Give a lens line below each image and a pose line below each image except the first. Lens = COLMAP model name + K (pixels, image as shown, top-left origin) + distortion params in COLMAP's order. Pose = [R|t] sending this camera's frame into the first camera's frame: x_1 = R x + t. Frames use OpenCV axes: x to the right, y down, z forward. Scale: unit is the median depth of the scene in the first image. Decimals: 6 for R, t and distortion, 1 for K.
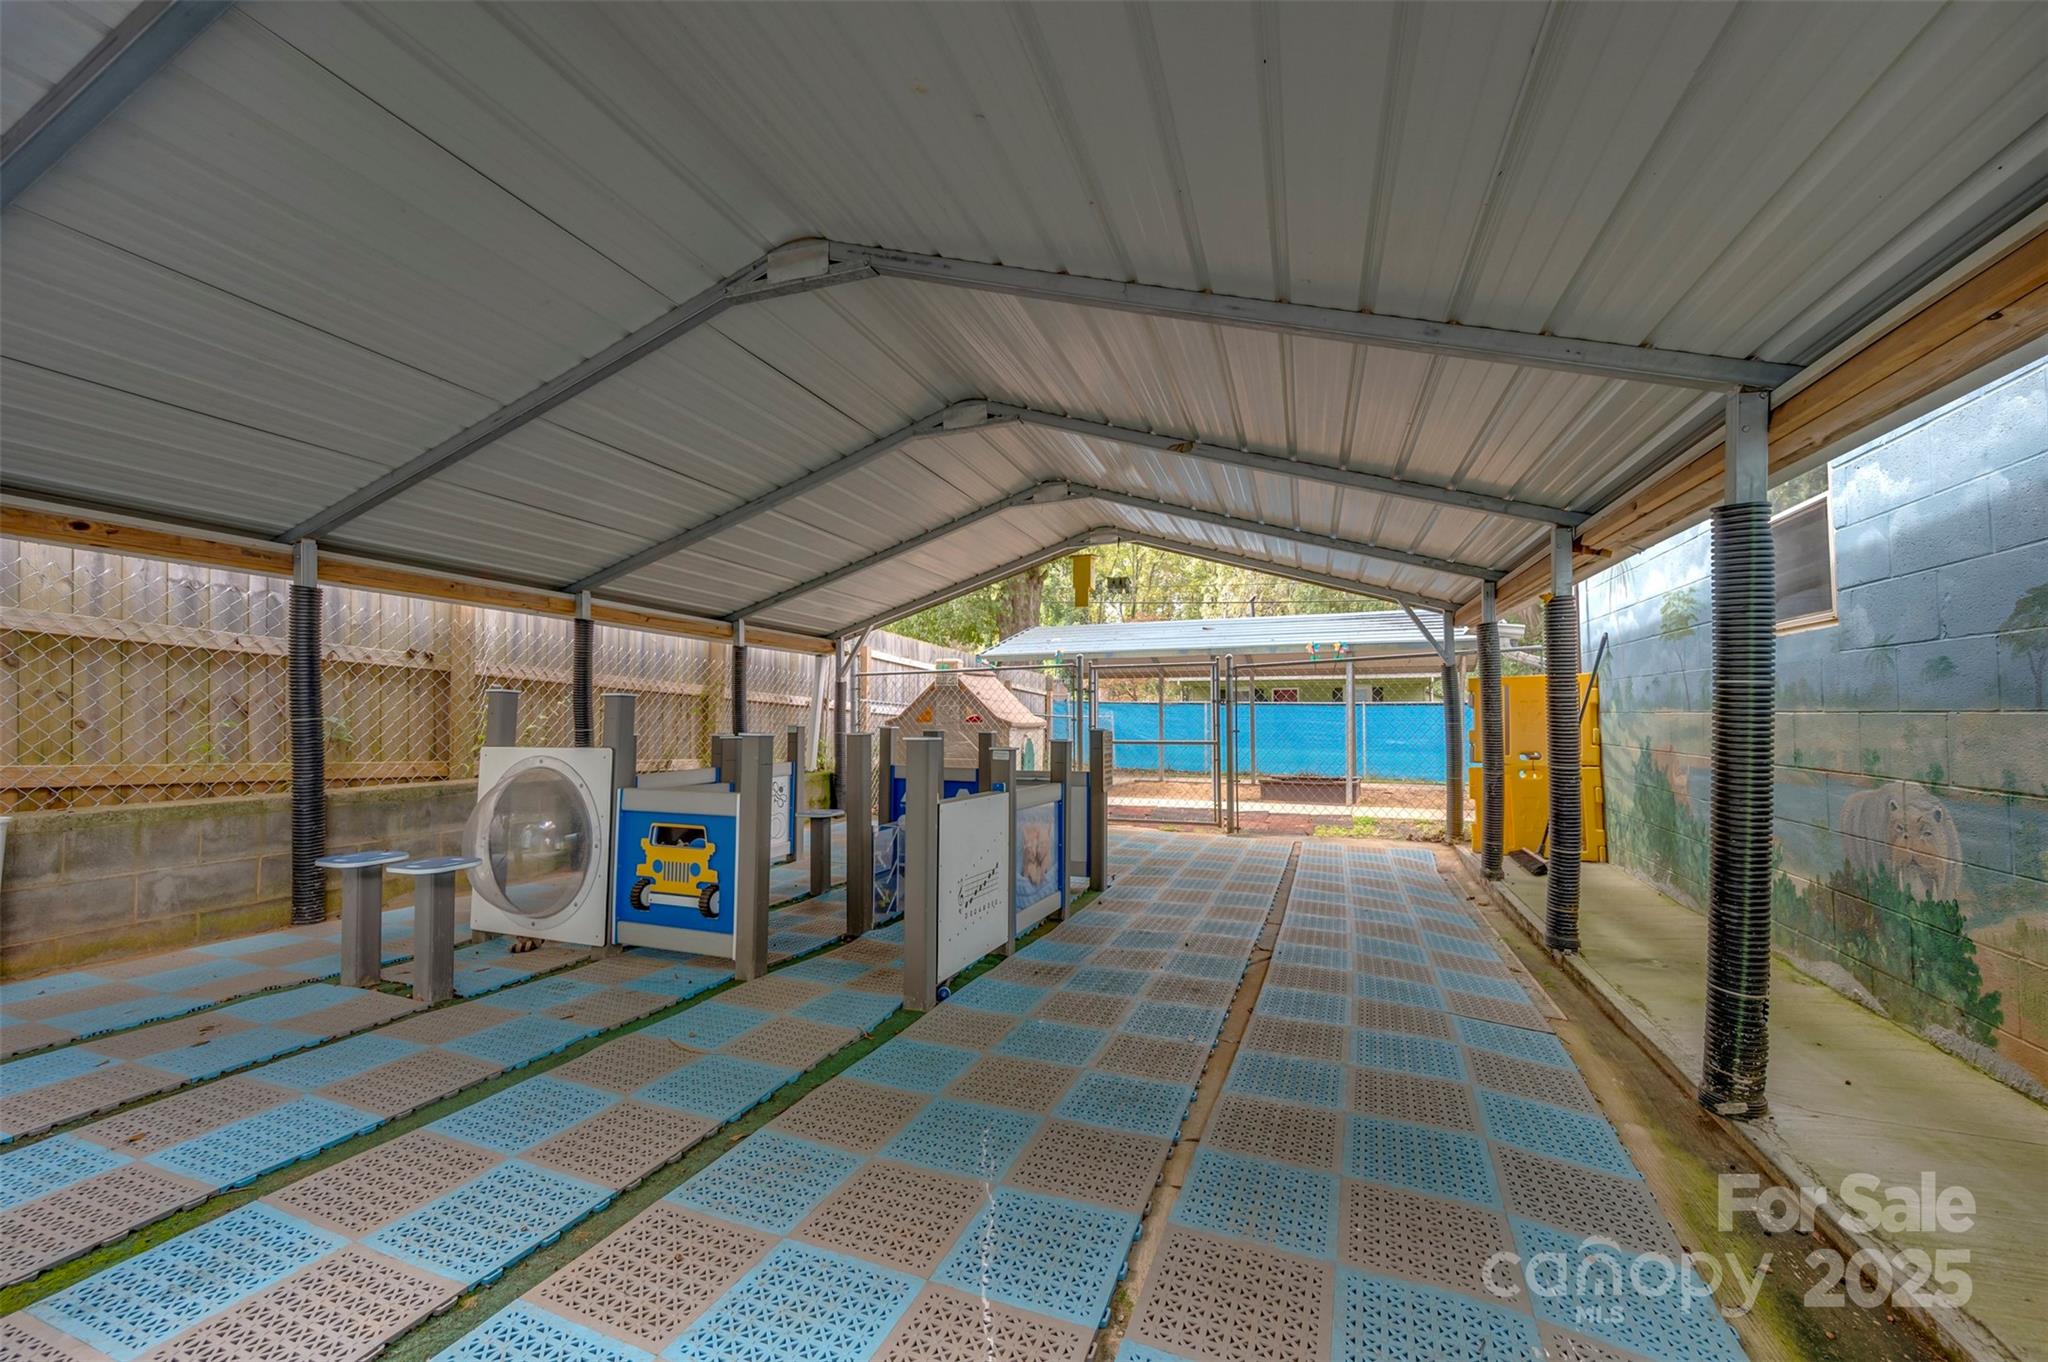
lens RADIAL K [[797.6, 0, 1026.1], [0, 797.6, 668.8], [0, 0, 1]] dist [-0.026586, 0.000037]
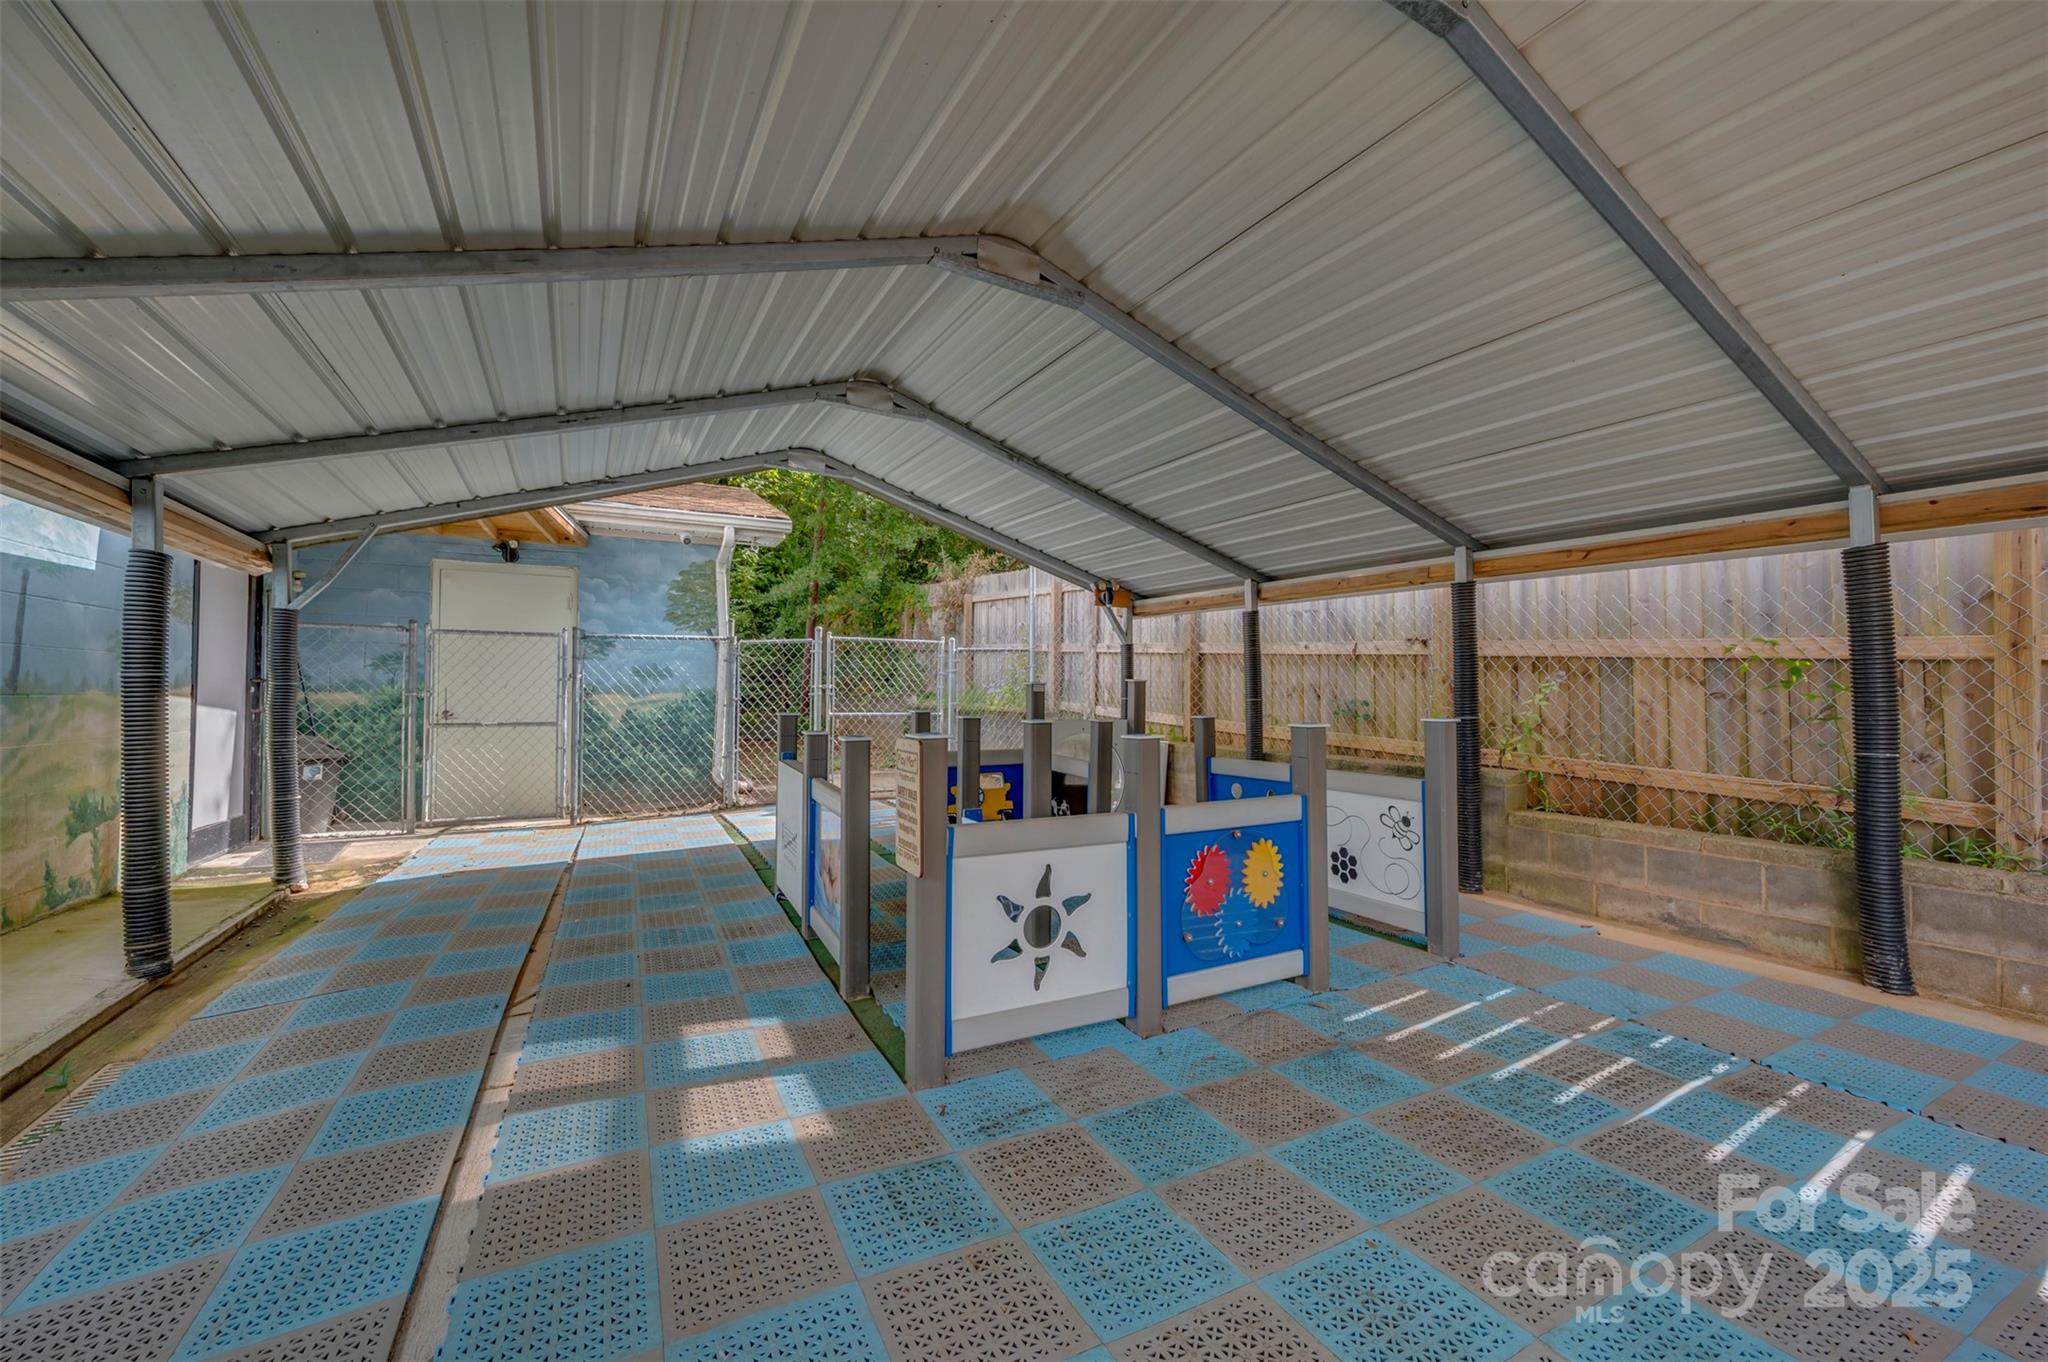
lens RADIAL K [[797.6, 0, 1026.1], [0, 797.6, 668.8], [0, 0, 1]] dist [-0.026586, 0.000037]
pose [[-0.656360, -0.024362, -0.754054, 0.407162], [0.034605, 0.997454, -0.062348, 0.071137], [0.753653, -0.067017, -0.653847, 1.375279]]
